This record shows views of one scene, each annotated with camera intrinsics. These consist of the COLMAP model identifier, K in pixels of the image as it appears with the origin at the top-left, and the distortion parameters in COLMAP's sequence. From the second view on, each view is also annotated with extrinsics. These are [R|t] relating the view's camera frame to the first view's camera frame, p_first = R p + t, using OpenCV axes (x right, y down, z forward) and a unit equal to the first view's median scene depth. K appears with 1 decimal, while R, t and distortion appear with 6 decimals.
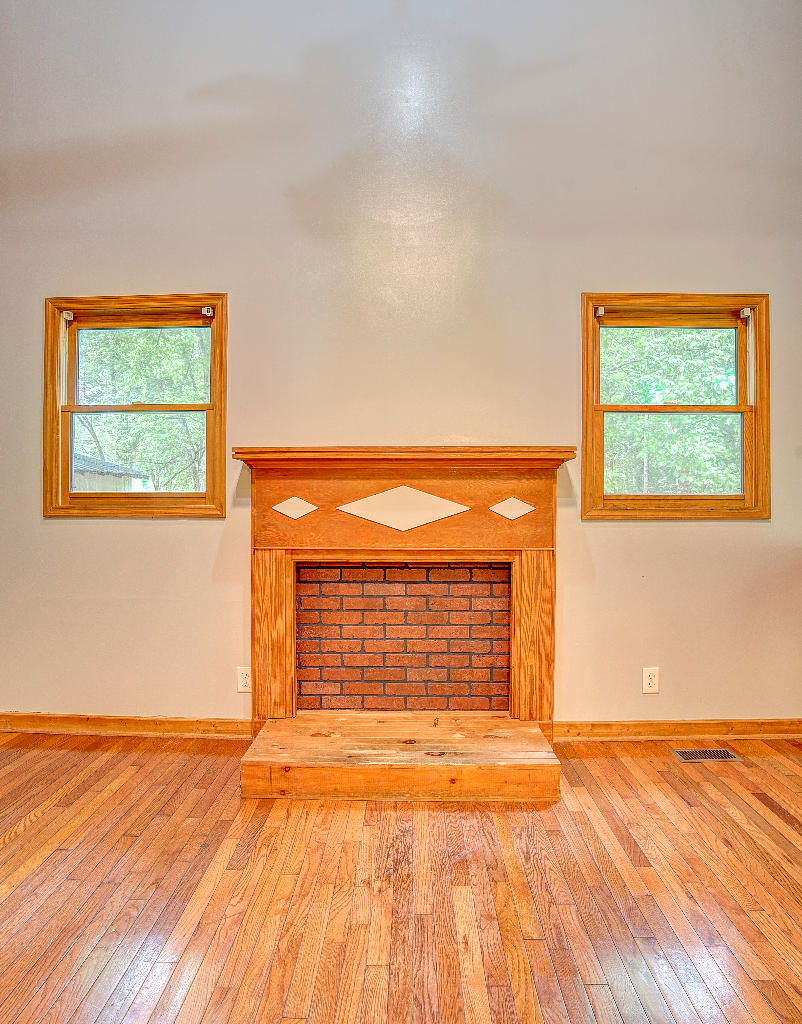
lens RADIAL K [[575.6, 0, 414.2], [0, 575.6, 524.6], [0, 0, 1]] dist [-0.053475, -0.000577]
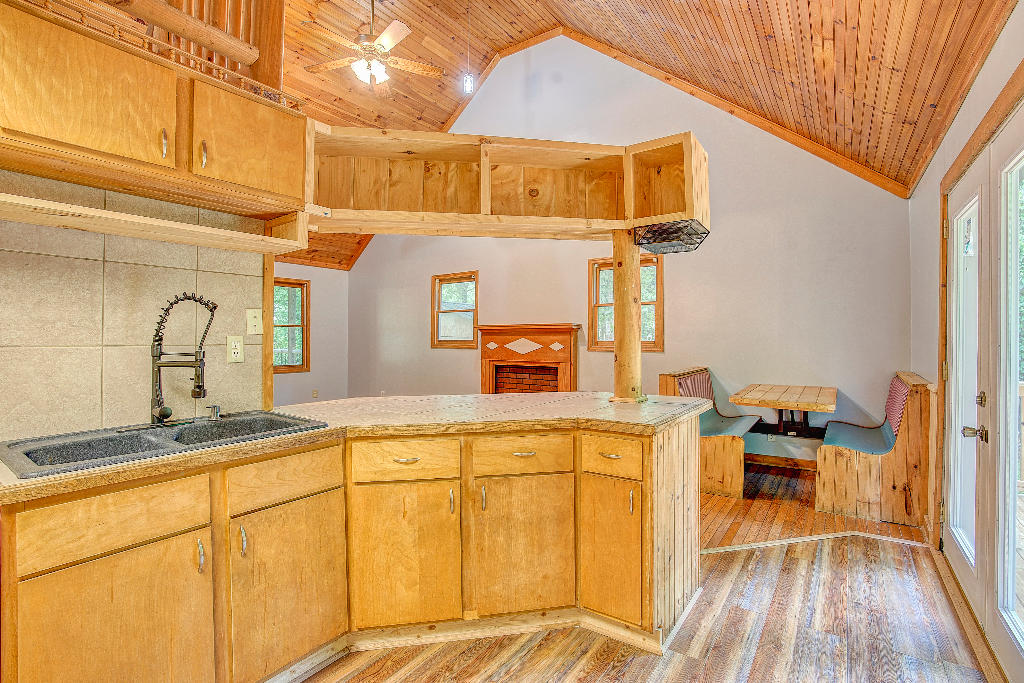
lens RADIAL K [[482.9, 0, 512.0], [0, 482.9, 332.8], [0, 0, 1]] dist [-0.028222, 0.006363]
pose [[0.806324, -0.009085, -0.591405, 1.253520], [-0.010239, 0.999518, -0.029315, -0.022815], [0.591386, 0.029693, 0.805842, -0.861672]]
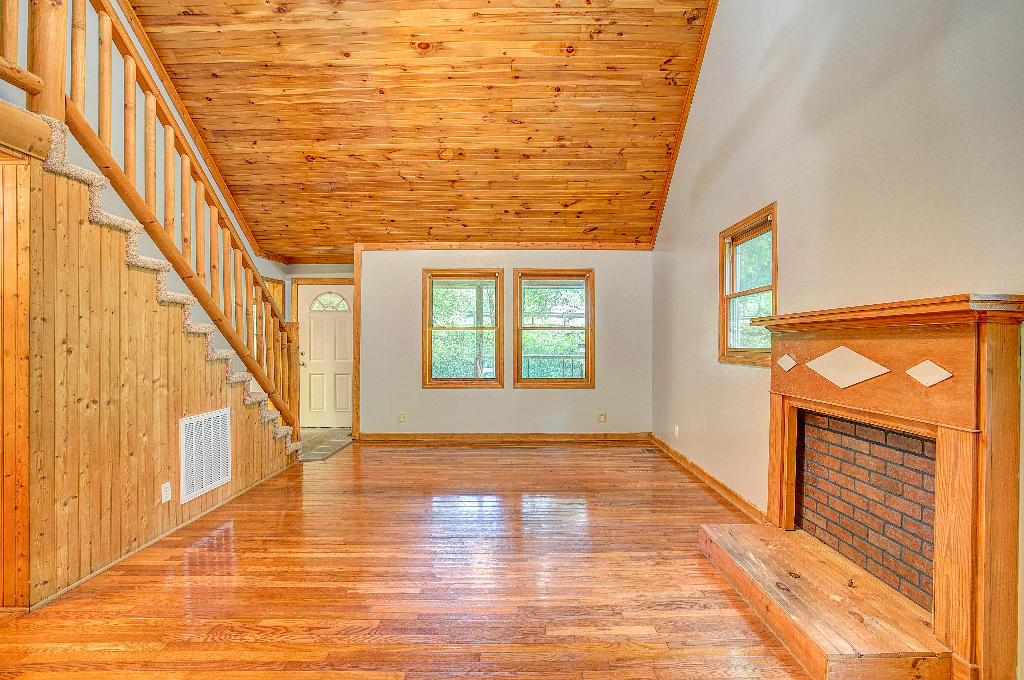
lens RADIAL K [[503.9, 0, 510.3], [0, 503.9, 332.1], [0, 0, 1]] dist [0.019981, 0.000569]
pose [[-0.003874, -0.022870, -0.999731, 0.877979], [-0.019767, 0.999545, -0.022789, -0.056800], [0.999797, 0.019674, -0.004324, 0.377315]]
